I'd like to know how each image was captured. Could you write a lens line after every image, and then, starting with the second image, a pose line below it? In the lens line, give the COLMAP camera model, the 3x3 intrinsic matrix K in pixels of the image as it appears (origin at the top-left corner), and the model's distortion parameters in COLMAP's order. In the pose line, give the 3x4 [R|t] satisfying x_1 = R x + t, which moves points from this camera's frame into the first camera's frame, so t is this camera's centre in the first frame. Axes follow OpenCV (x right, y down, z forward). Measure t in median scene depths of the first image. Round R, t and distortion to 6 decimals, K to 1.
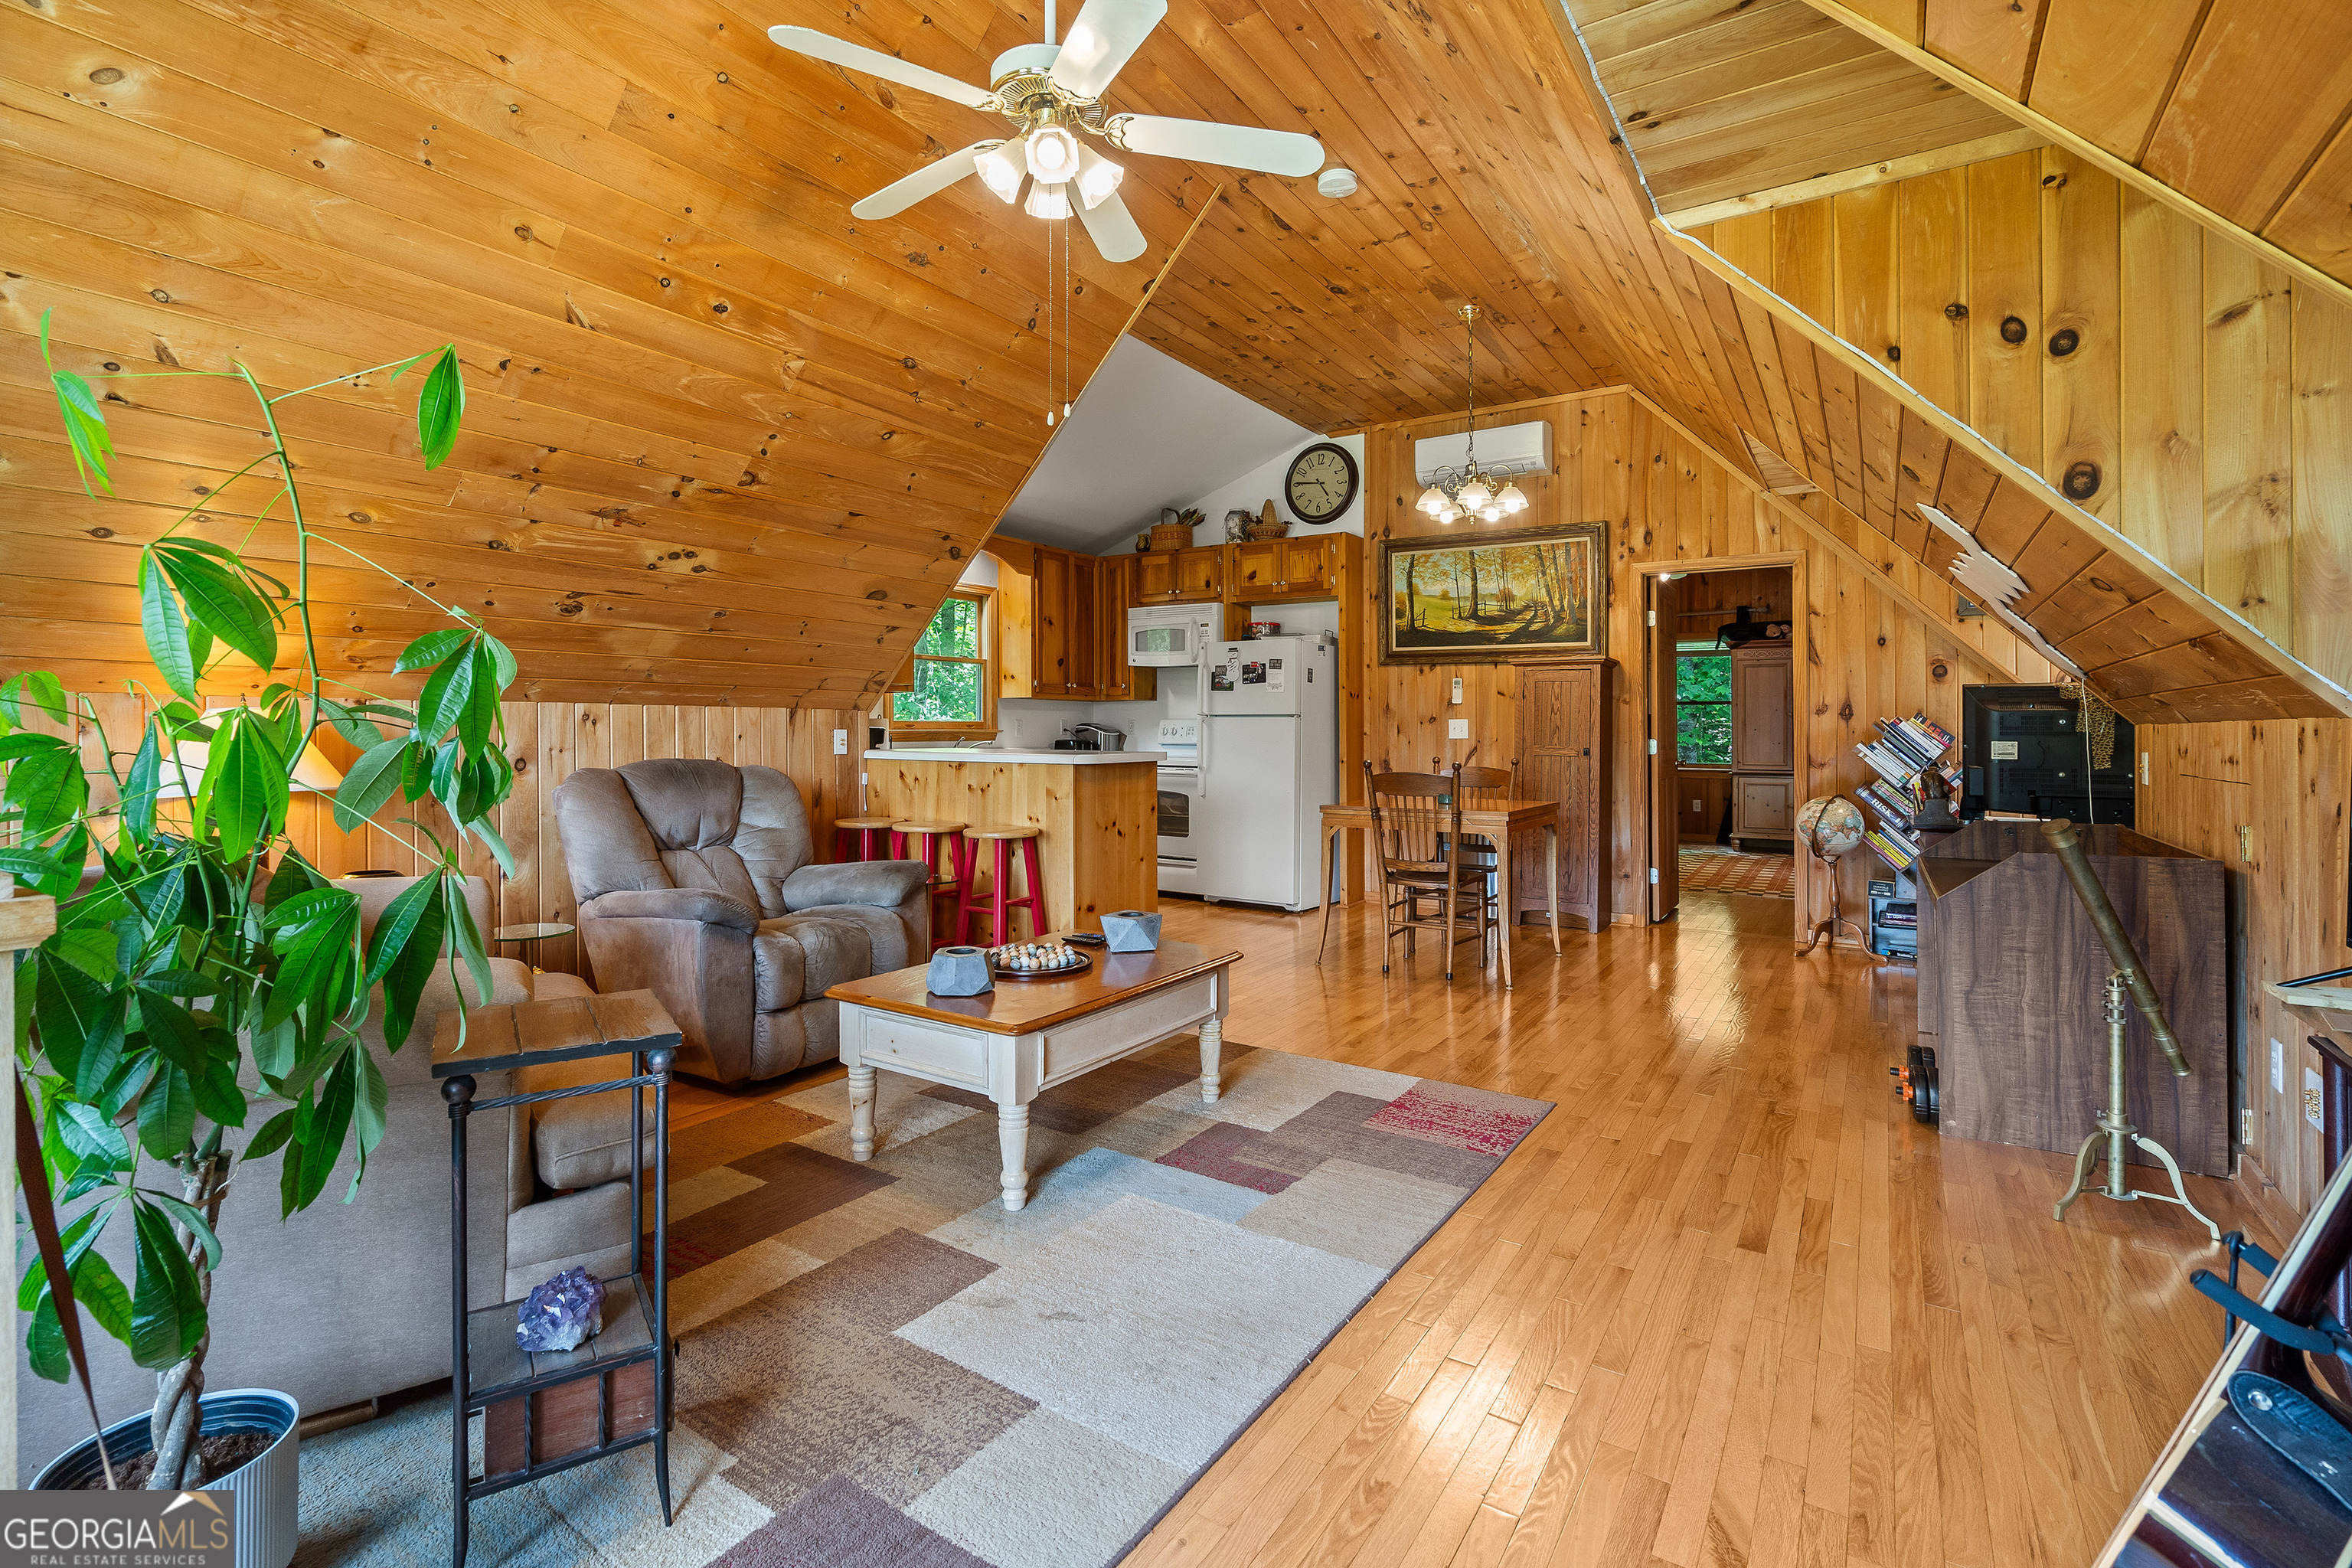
lens RADIAL K [[1088.1, 0, 1171.9], [0, 1088.1, 724.0], [0, 0, 1]] dist [-0.000712, 0.000205]
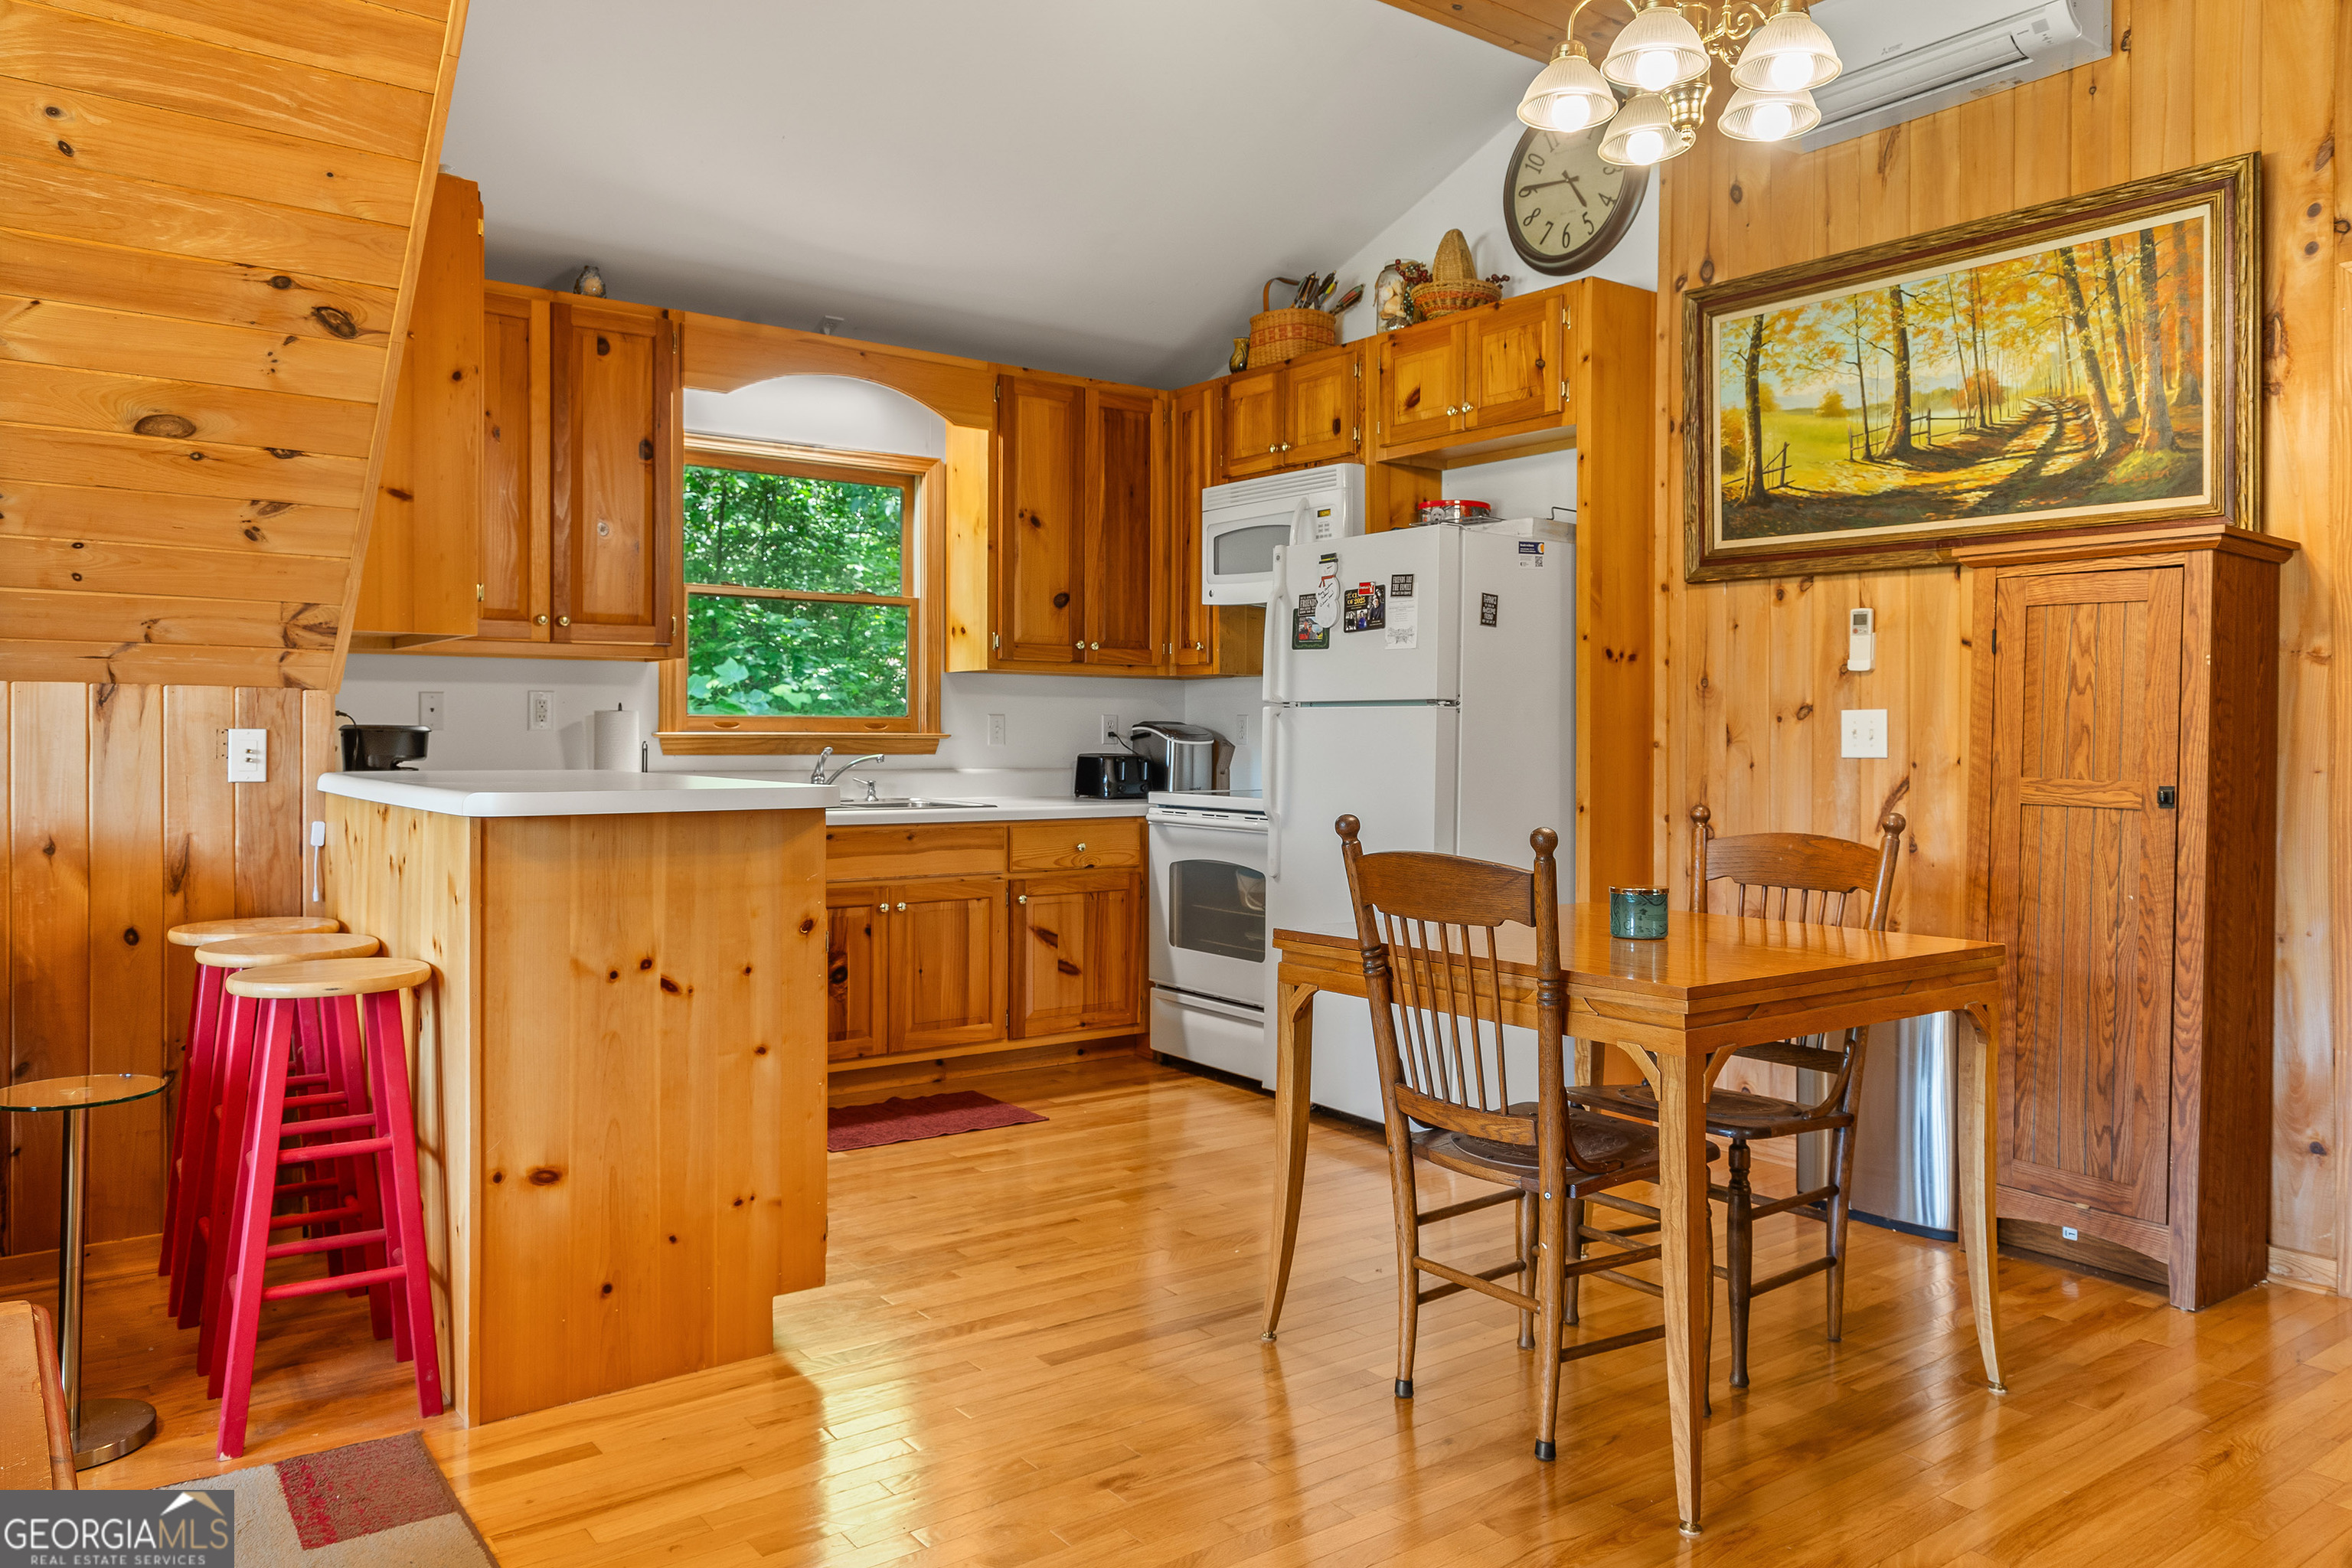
lens RADIAL K [[1627.5, 0, 1174.8], [0, 1627.5, 744.5], [0, 0, 1]] dist [0.003260, 0.004519]
pose [[0.939187, 0.004510, -0.343376, 0.226713], [-0.001554, 0.999959, 0.008885, 0.003387], [0.343402, -0.007812, 0.939156, 0.337870]]
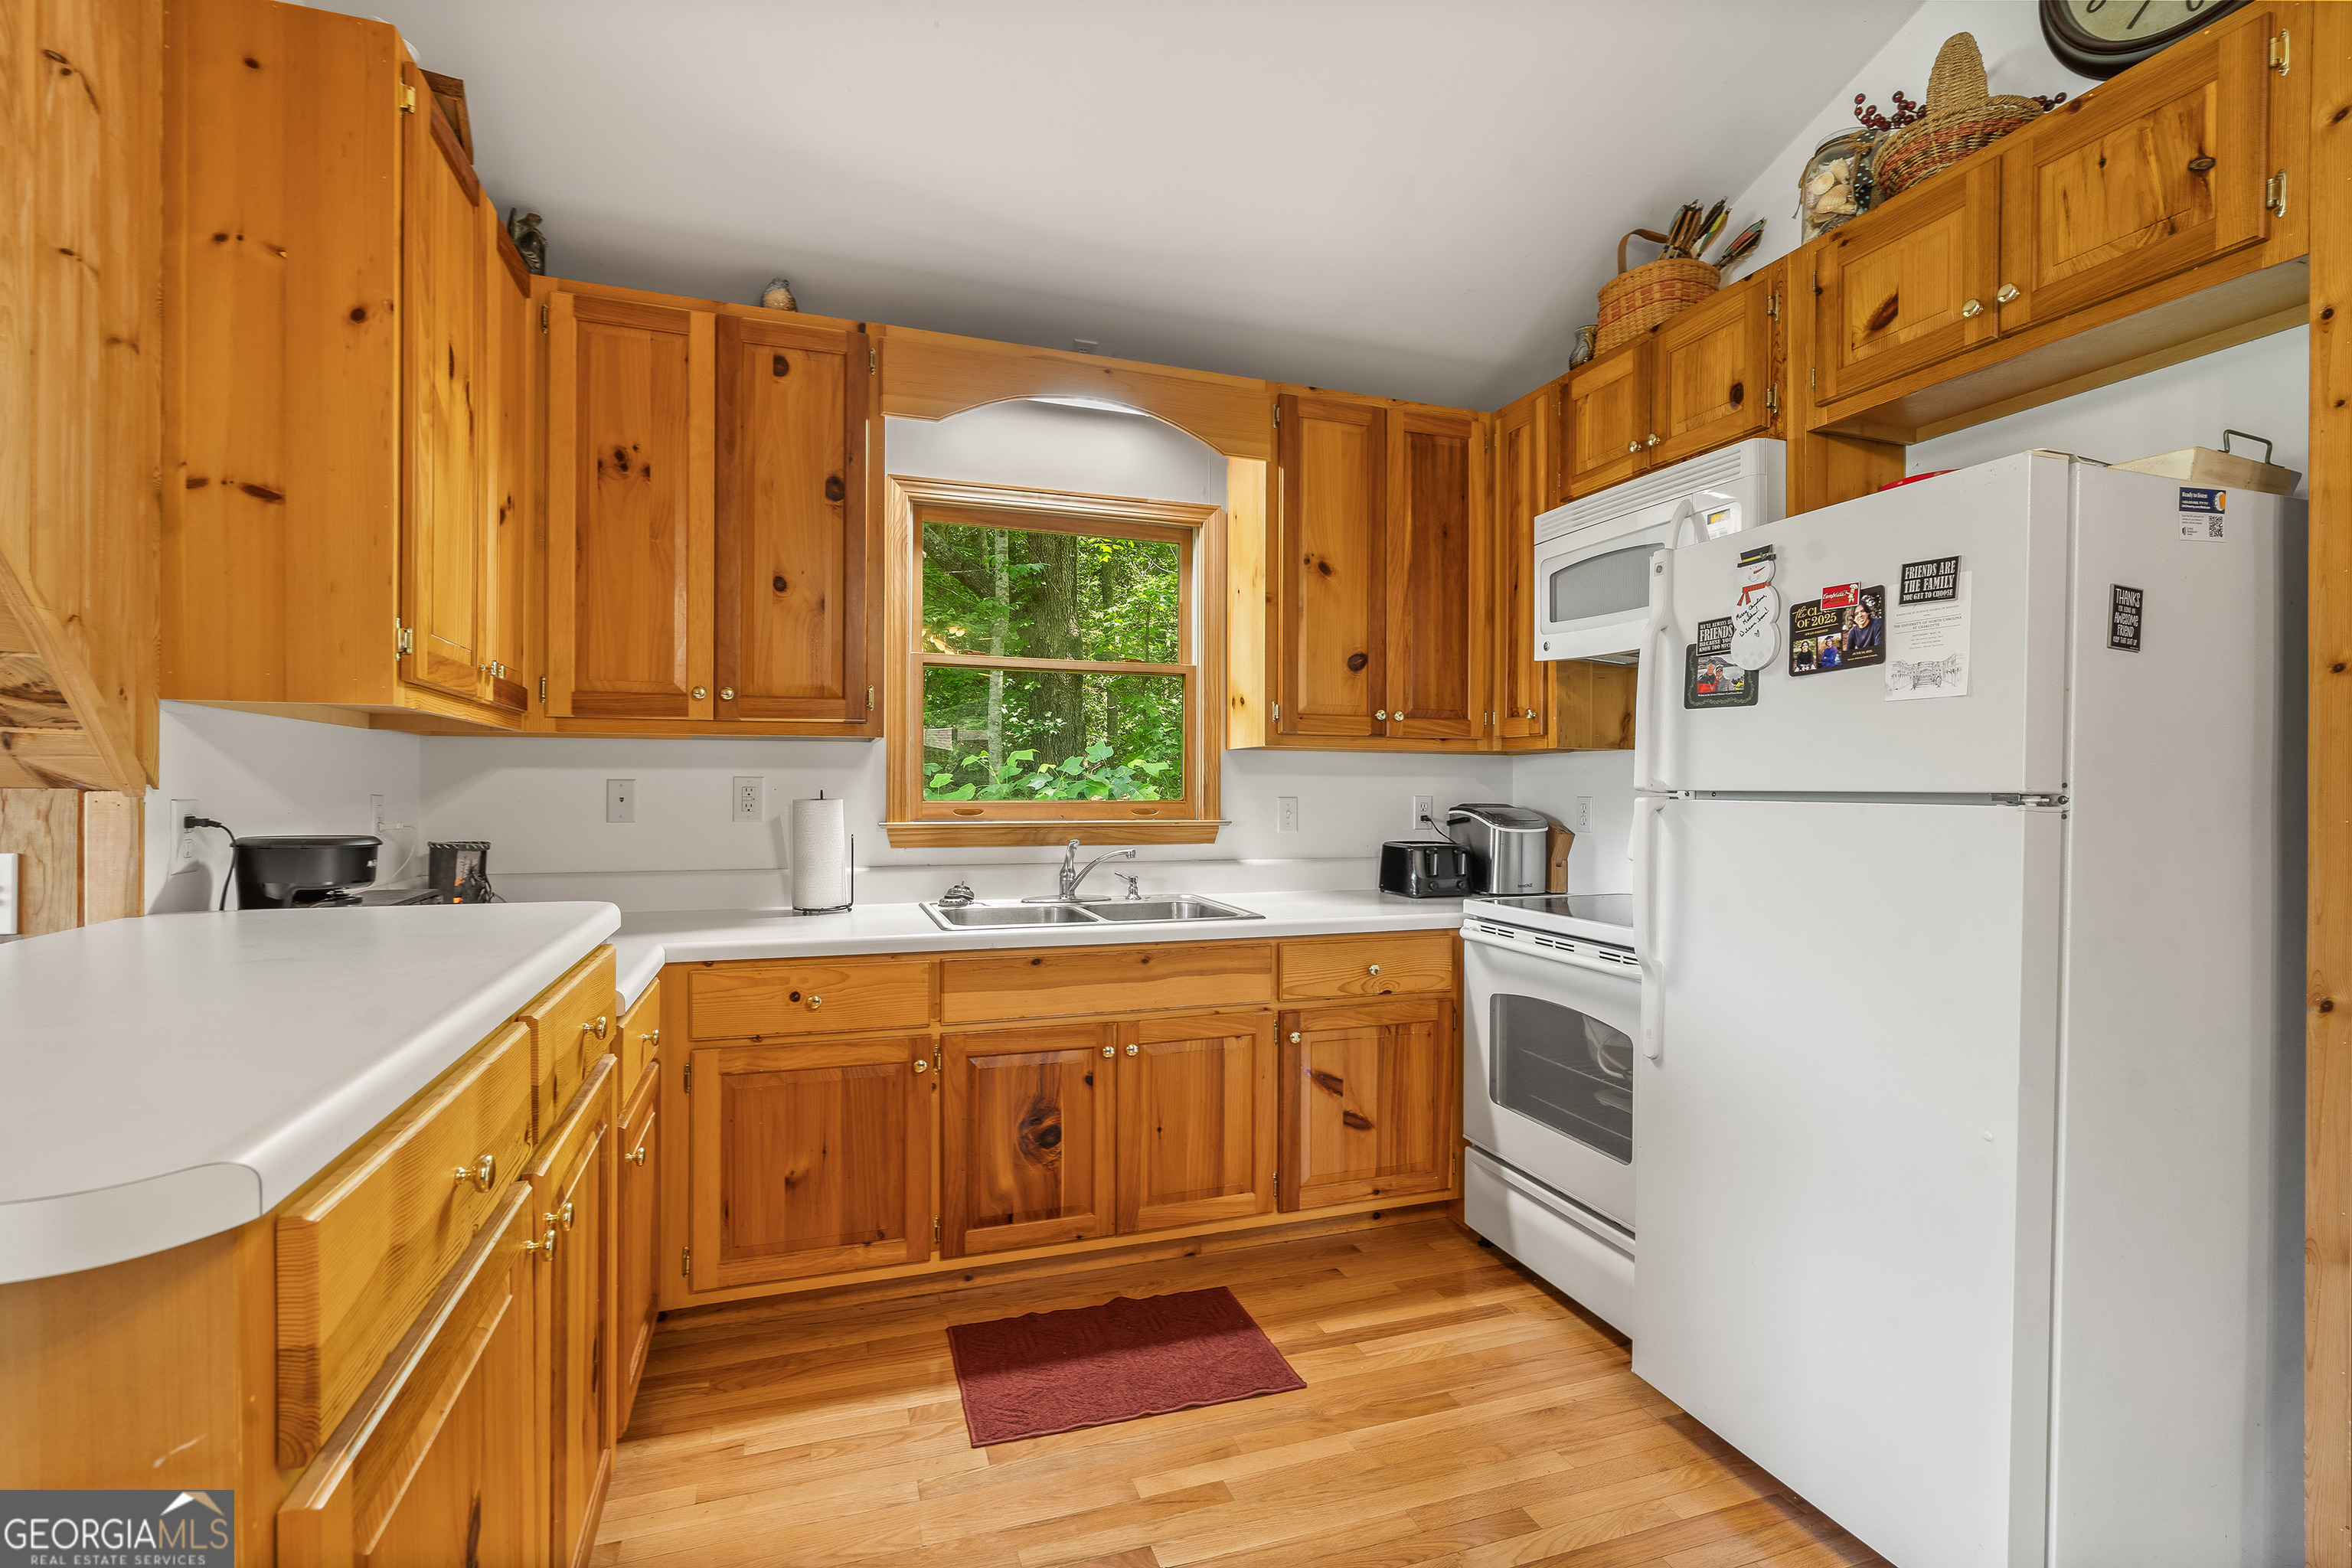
lens RADIAL K [[1062.8, 0, 1179.6], [0, 1062.8, 791.2], [0, 0, 1]] dist [-0.000449, 0.001214]
pose [[0.795431, 0.003047, -0.606037, 0.102124], [0.000332, 0.999985, 0.005465, -0.010087], [0.606044, -0.004548, 0.795418, 0.690461]]
